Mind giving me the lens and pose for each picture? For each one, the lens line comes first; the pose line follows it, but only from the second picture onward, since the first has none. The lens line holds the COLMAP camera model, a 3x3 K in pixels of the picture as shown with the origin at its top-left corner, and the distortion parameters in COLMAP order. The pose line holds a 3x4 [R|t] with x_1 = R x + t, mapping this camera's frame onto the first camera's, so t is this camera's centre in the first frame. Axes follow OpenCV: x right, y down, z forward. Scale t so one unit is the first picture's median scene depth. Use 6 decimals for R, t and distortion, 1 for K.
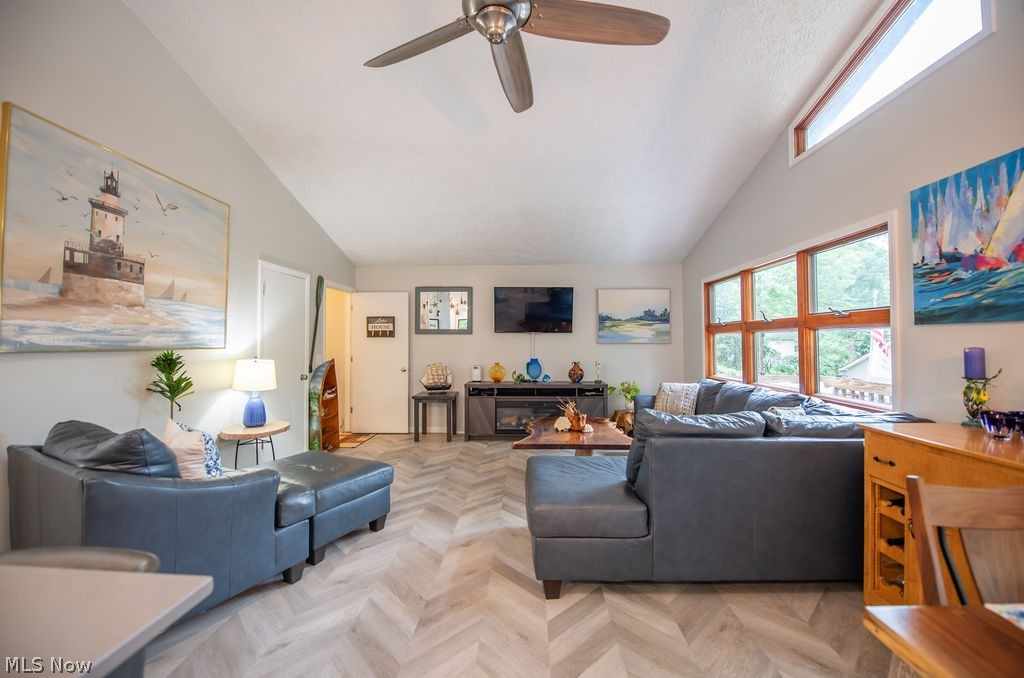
lens RADIAL K [[412.9, 0, 515.8], [0, 412.9, 333.3], [0, 0, 1]] dist [-0.014611, -0.002291]
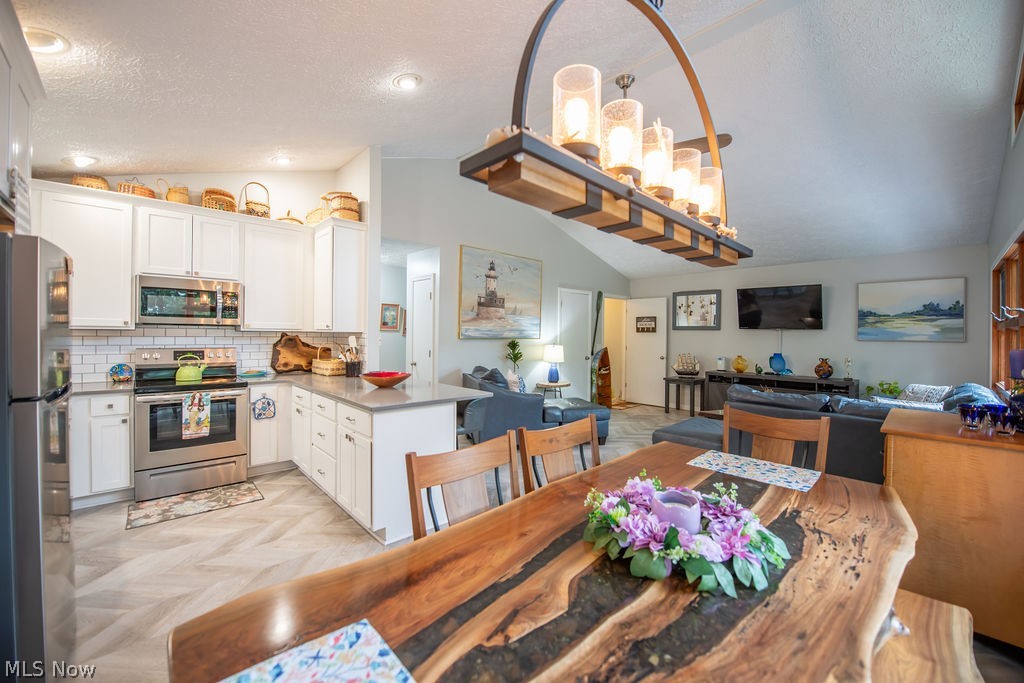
lens RADIAL K [[405.8, 0, 513.6], [0, 405.8, 336.2], [0, 0, 1]] dist [-0.016233, -0.002437]
pose [[0.706785, 0.013362, -0.707302, 0.451823], [0.003762, 0.999736, 0.022645, -0.014418], [0.707418, -0.018666, 0.706549, -0.343760]]
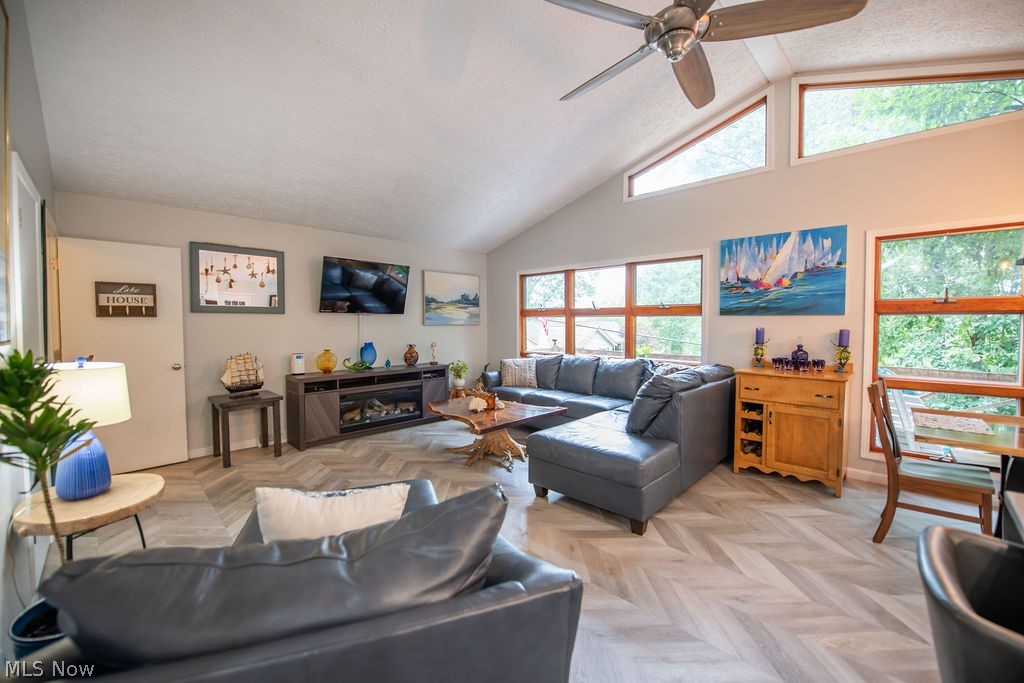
lens RADIAL K [[405.8, 0, 515.9], [0, 405.8, 337.3], [0, 0, 1]] dist [-0.016233, -0.002437]
pose [[0.676366, -0.026529, 0.736088, -0.575060], [-0.016409, 0.998560, 0.051067, 0.000005], [-0.736383, -0.046618, 0.674957, 0.267945]]
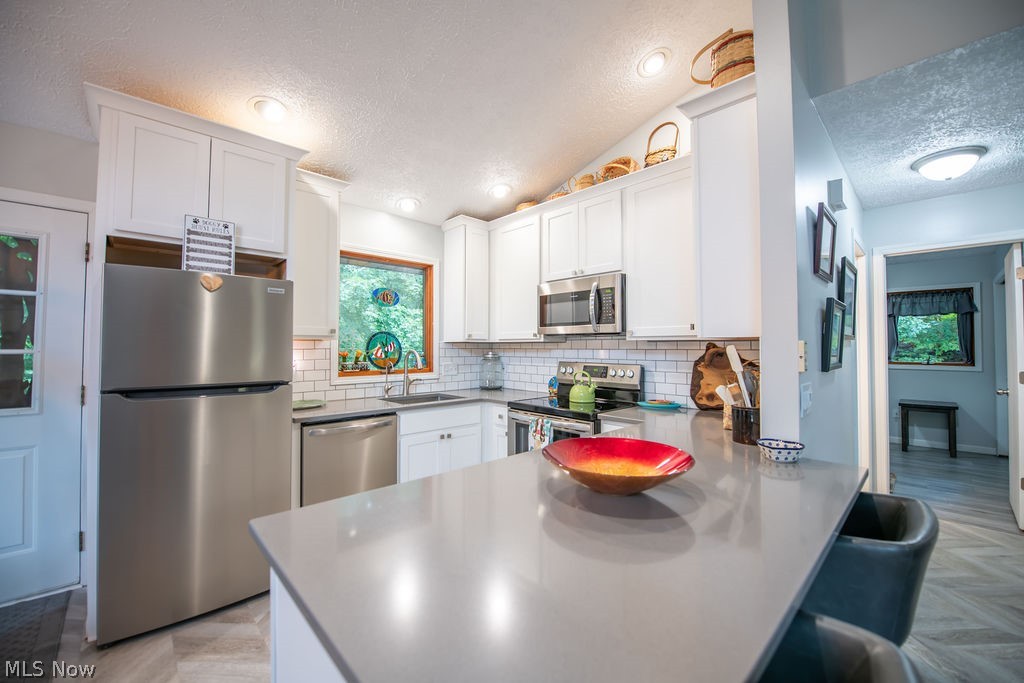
lens RADIAL K [[405.8, 0, 513.9], [0, 405.8, 334.8], [0, 0, 1]] dist [-0.016233, -0.002437]
pose [[-0.697219, -0.022015, -0.716520, -0.093309], [0.015377, 0.998839, -0.045651, 0.012075], [0.716693, -0.042847, -0.696071, 0.240907]]
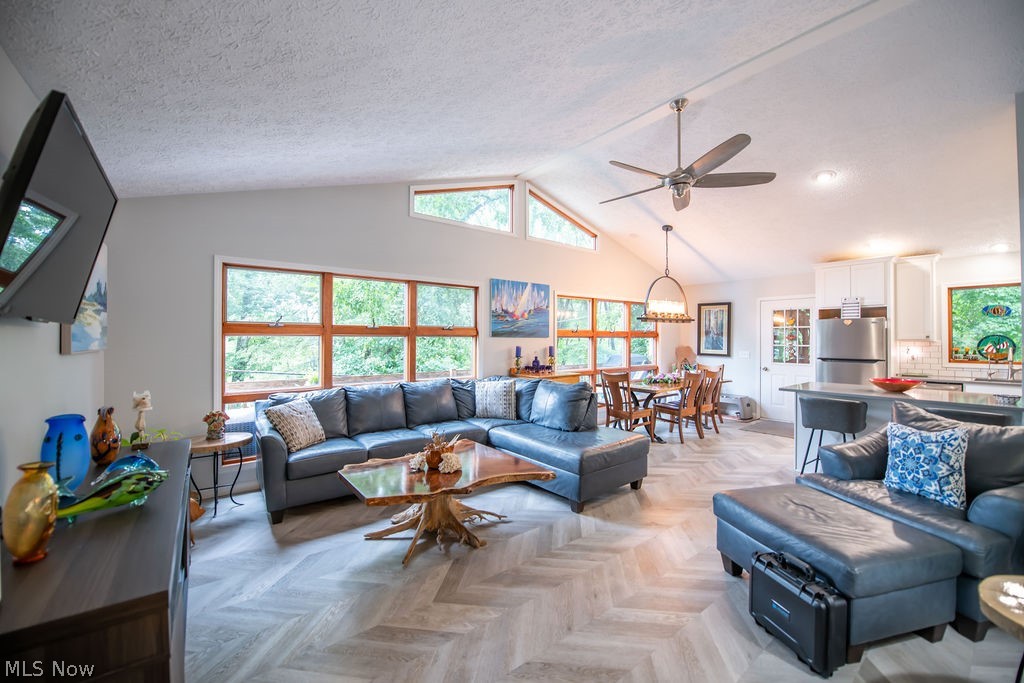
lens RADIAL K [[405.8, 0, 516.5], [0, 405.8, 340.5], [0, 0, 1]] dist [-0.016233, -0.002437]
pose [[-0.639837, 0.001156, 0.768510, -0.526773], [-0.014415, 0.999805, -0.013505, 0.017607], [-0.768376, -0.019720, -0.639695, 1.413962]]
